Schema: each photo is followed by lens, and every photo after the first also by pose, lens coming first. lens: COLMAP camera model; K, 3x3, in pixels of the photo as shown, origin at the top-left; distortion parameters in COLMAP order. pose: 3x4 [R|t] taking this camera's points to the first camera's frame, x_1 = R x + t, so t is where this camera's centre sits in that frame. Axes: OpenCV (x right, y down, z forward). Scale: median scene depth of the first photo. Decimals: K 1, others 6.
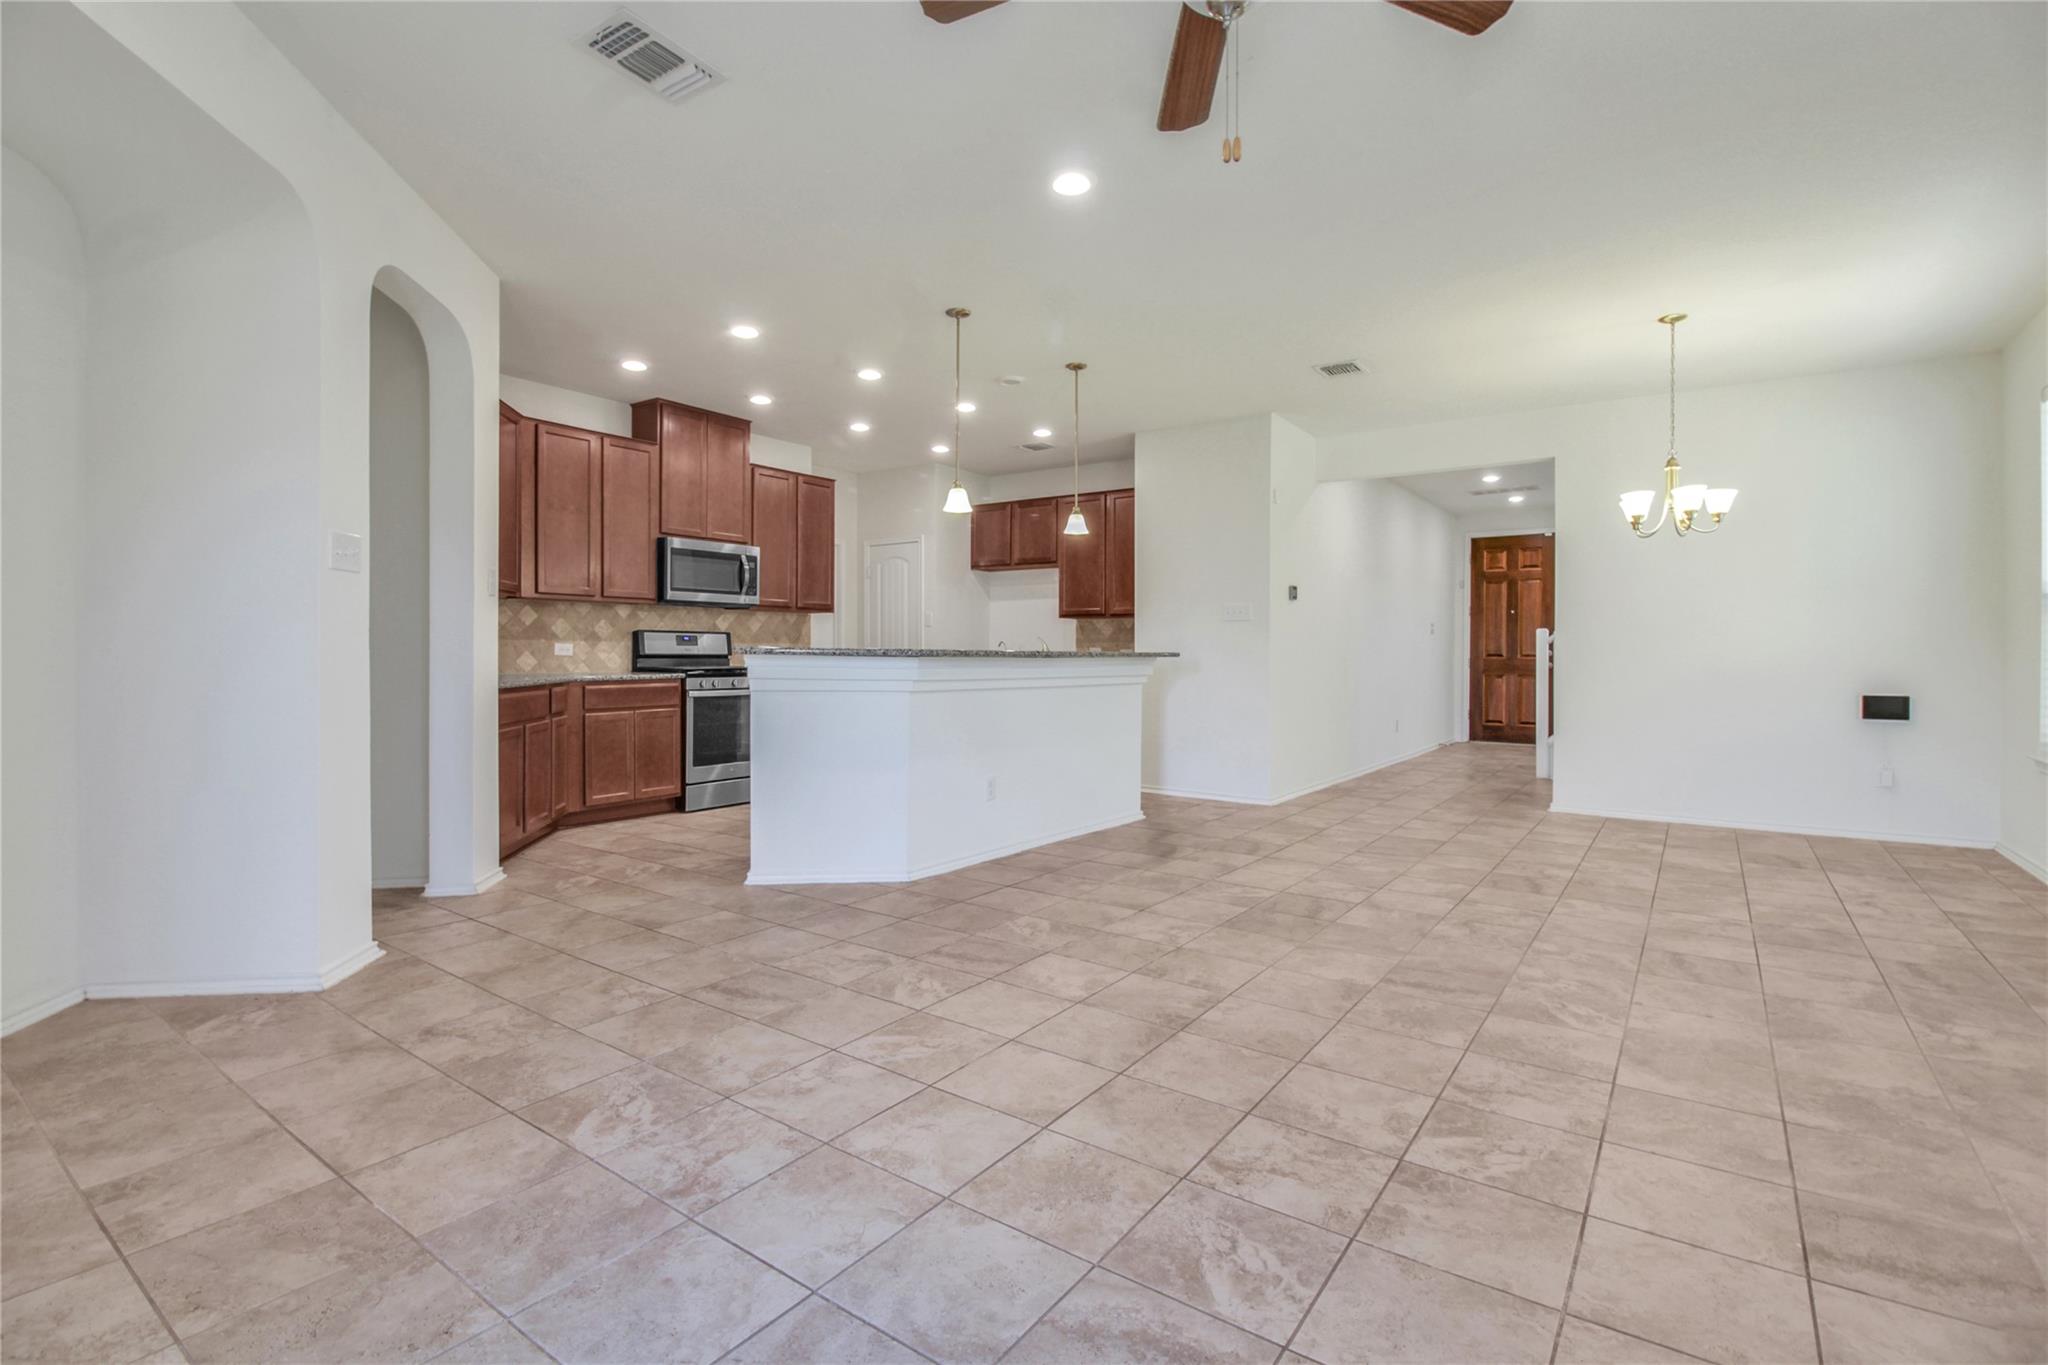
lens RADIAL K [[943.3, 0, 1020.2], [0, 943.3, 652.8], [0, 0, 1]] dist [0.000435, -0.034931]
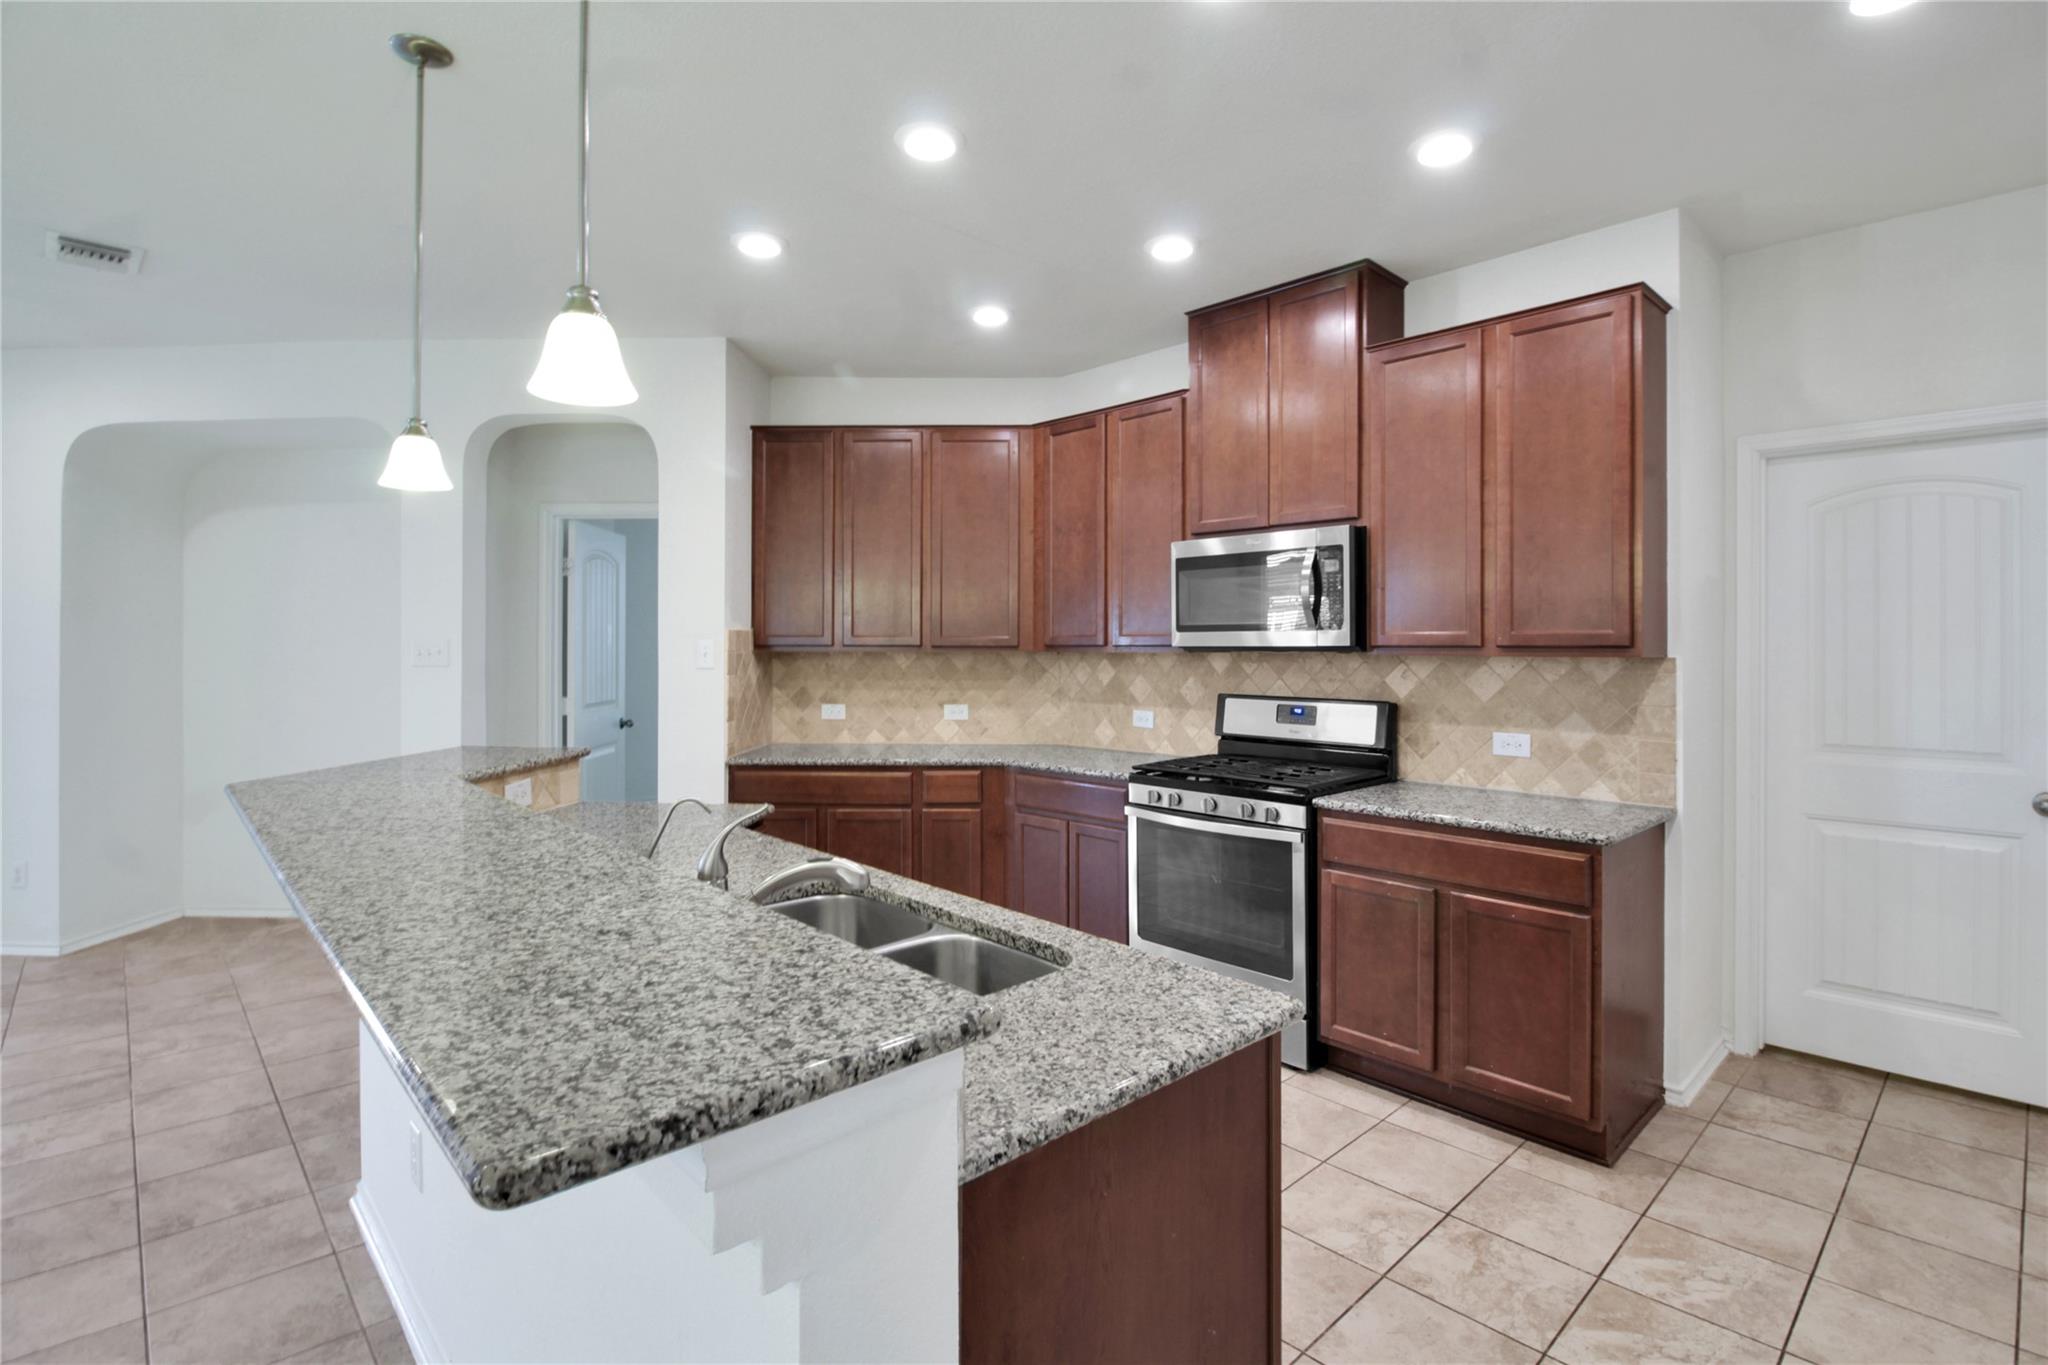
lens RADIAL K [[974.3, 0, 1021.3], [0, 974.3, 646.2], [0, 0, 1]] dist [-0.000453, -0.000218]
pose [[-0.193954, -0.002648, -0.981007, 0.246961], [0.000203, 0.999996, -0.002739, -0.053914], [0.981011, -0.000730, -0.193953, 1.000715]]
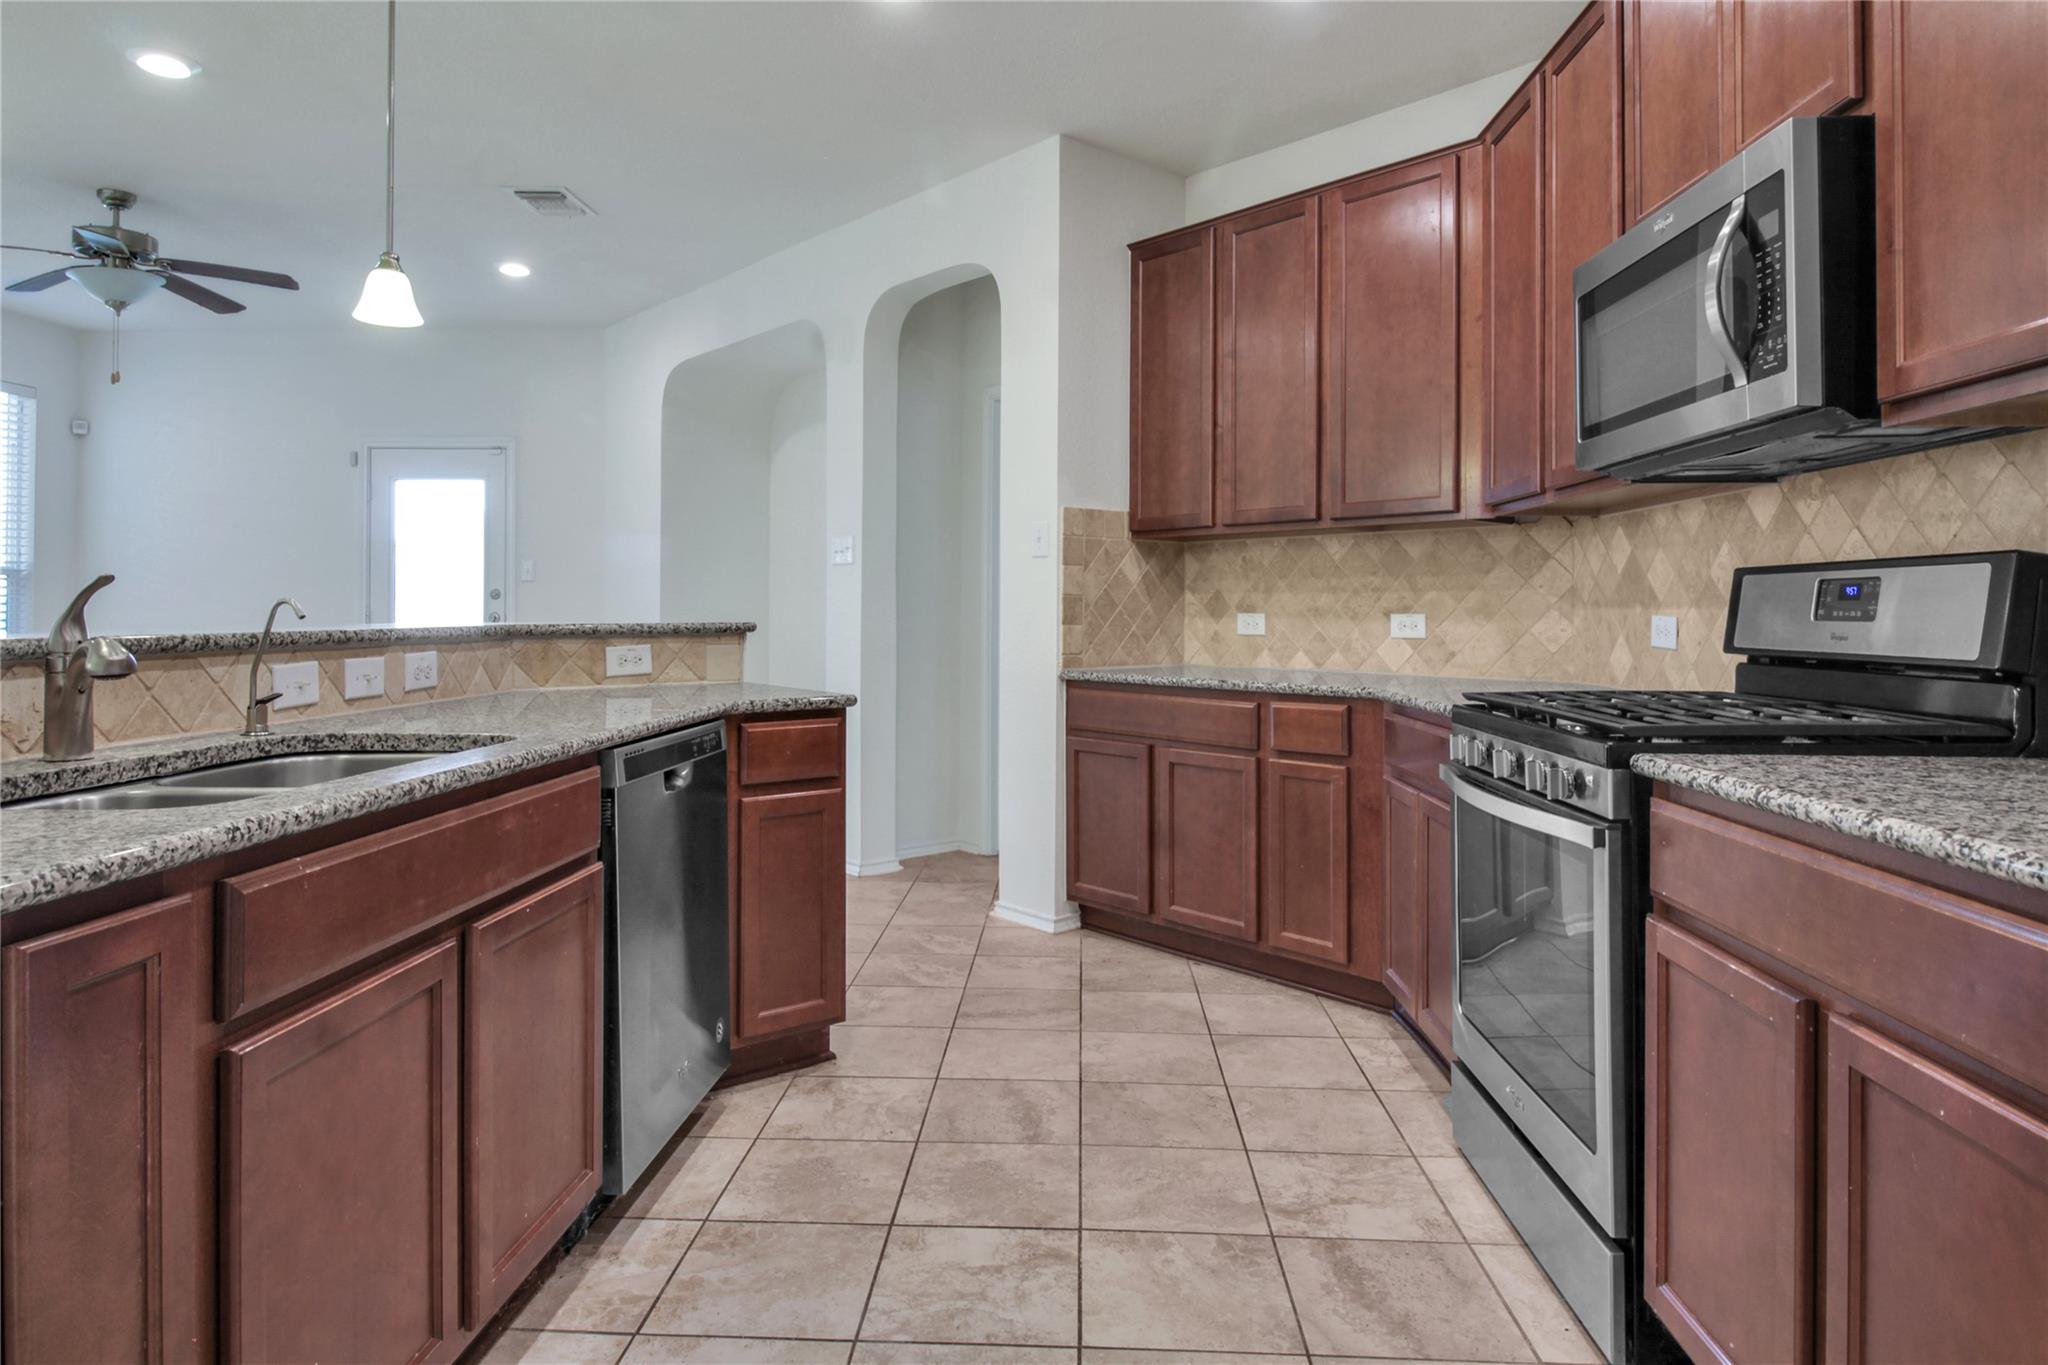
lens RADIAL K [[1189.7, 0, 1025.6], [0, 1189.7, 616.6], [0, 0, 1]] dist [-0.003240, -0.001818]
pose [[-0.841650, -0.003644, -0.540011, -0.010515], [-0.004277, 0.999991, -0.000082, -0.007925], [0.540006, 0.002241, -0.841658, 1.200964]]
